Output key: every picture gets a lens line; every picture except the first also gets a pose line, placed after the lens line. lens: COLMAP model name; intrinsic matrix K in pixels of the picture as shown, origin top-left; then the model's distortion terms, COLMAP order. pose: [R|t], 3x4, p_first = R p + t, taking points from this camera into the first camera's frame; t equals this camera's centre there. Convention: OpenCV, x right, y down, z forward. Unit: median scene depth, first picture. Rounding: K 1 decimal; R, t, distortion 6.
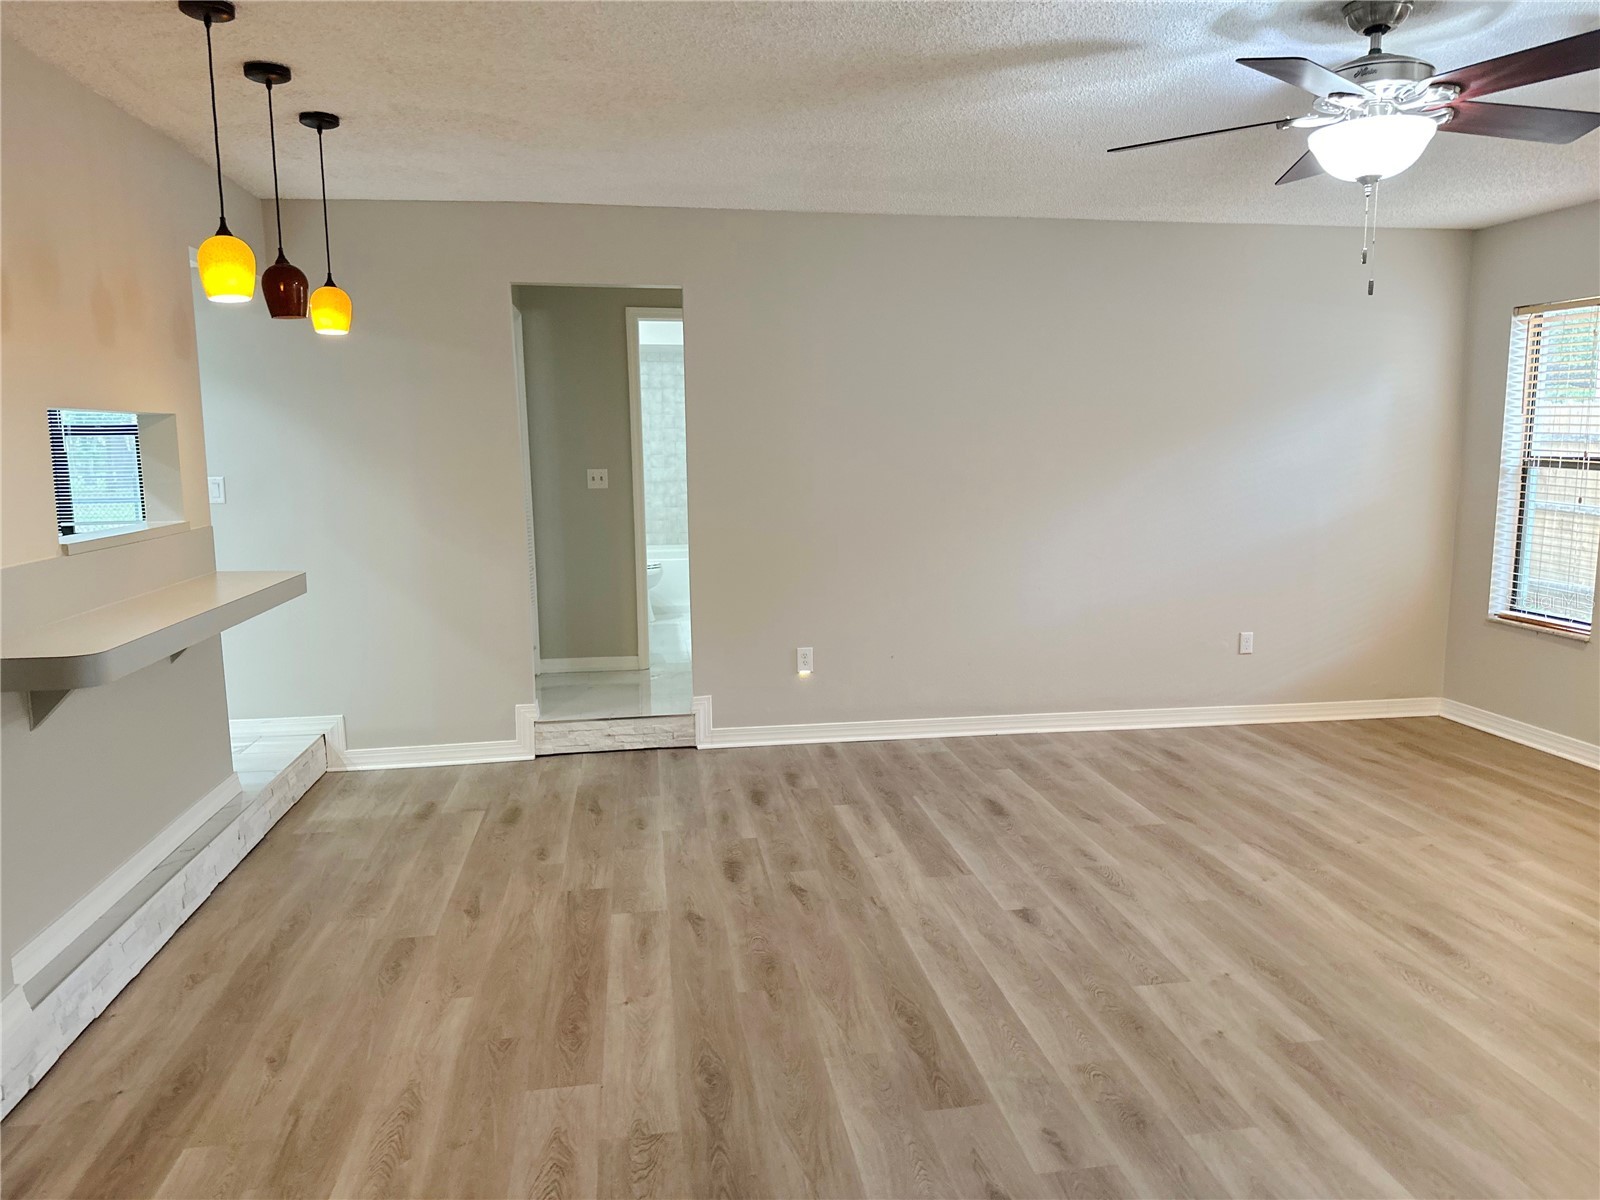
lens RADIAL K [[1134.6, 0, 802.4], [0, 1134.6, 598.3], [0, 0, 1]] dist [-0.006728, -0.002959]
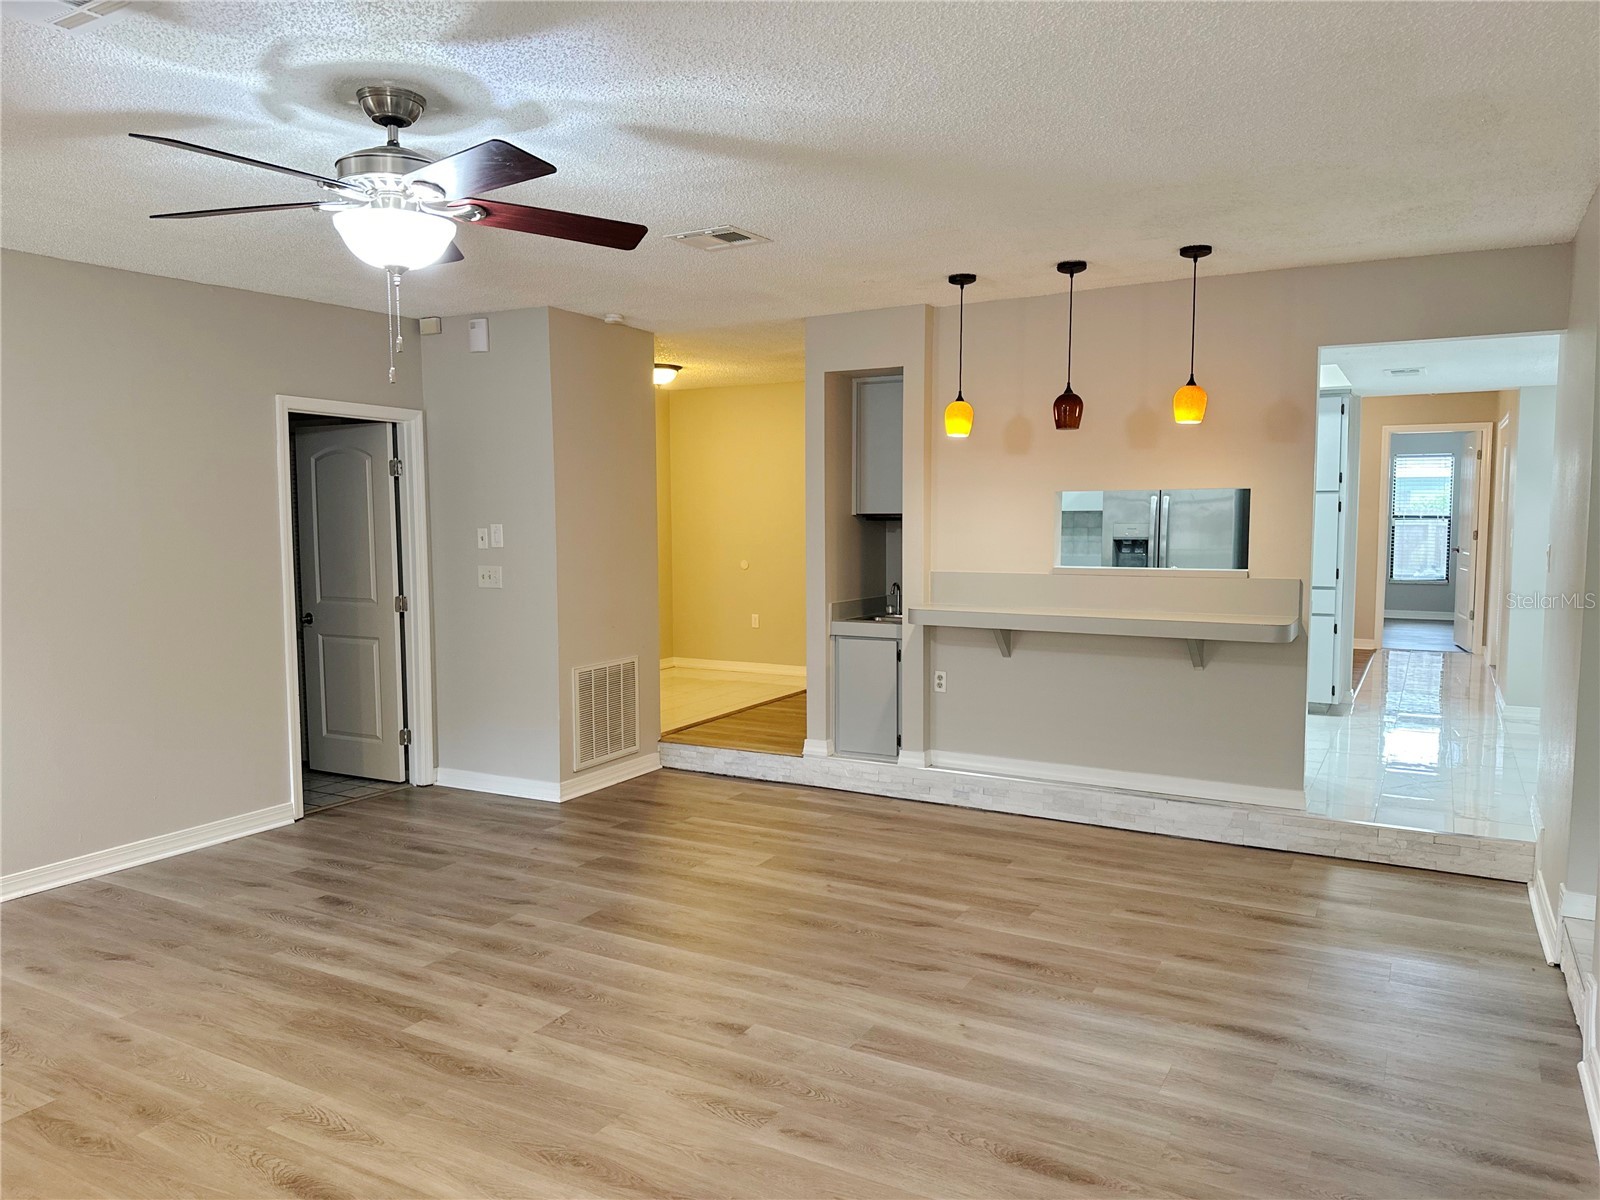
lens RADIAL K [[1134.6, 0, 801.6], [0, 1134.6, 598.3], [0, 0, 1]] dist [-0.006728, -0.002959]
pose [[-0.607140, 0.083235, -0.790223, 1.001383], [-0.107721, 0.976696, 0.185639, -0.281086], [0.787259, 0.197833, -0.584025, 1.751221]]
